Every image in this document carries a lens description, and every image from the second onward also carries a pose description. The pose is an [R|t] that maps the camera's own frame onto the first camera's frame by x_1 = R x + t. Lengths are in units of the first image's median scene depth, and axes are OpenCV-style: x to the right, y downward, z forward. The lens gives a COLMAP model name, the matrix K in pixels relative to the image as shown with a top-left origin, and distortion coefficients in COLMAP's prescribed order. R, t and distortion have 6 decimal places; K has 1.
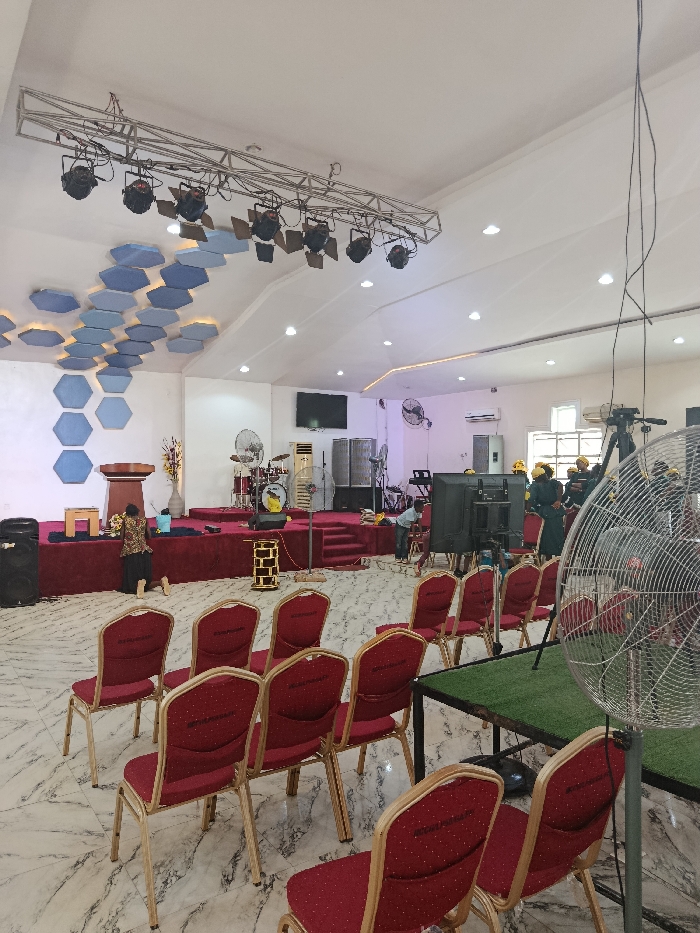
lens RADIAL K [[647.3, 0, 349.4], [0, 647.3, 466.1], [0, 0, 1]] dist [0.037369, -0.047434]
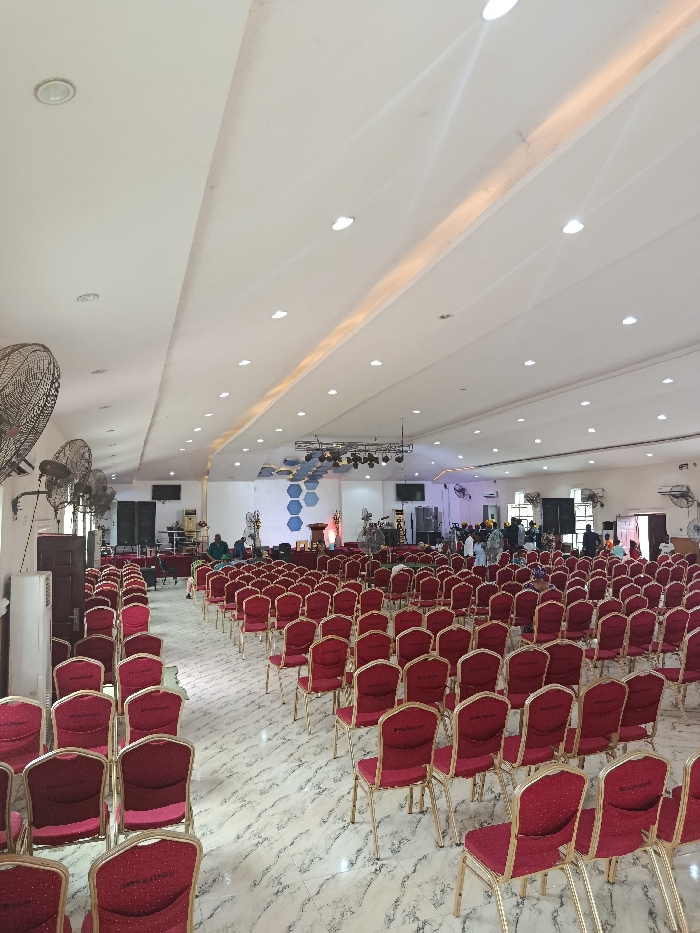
lens RADIAL K [[647.3, 0, 349.2], [0, 647.3, 461.7], [0, 0, 1]] dist [0.037369, -0.047434]
pose [[0.963748, -0.037169, -0.264212, 0.360083], [0.018122, 0.997081, -0.074166, -0.043620], [0.266198, 0.066689, 0.961609, -1.127213]]
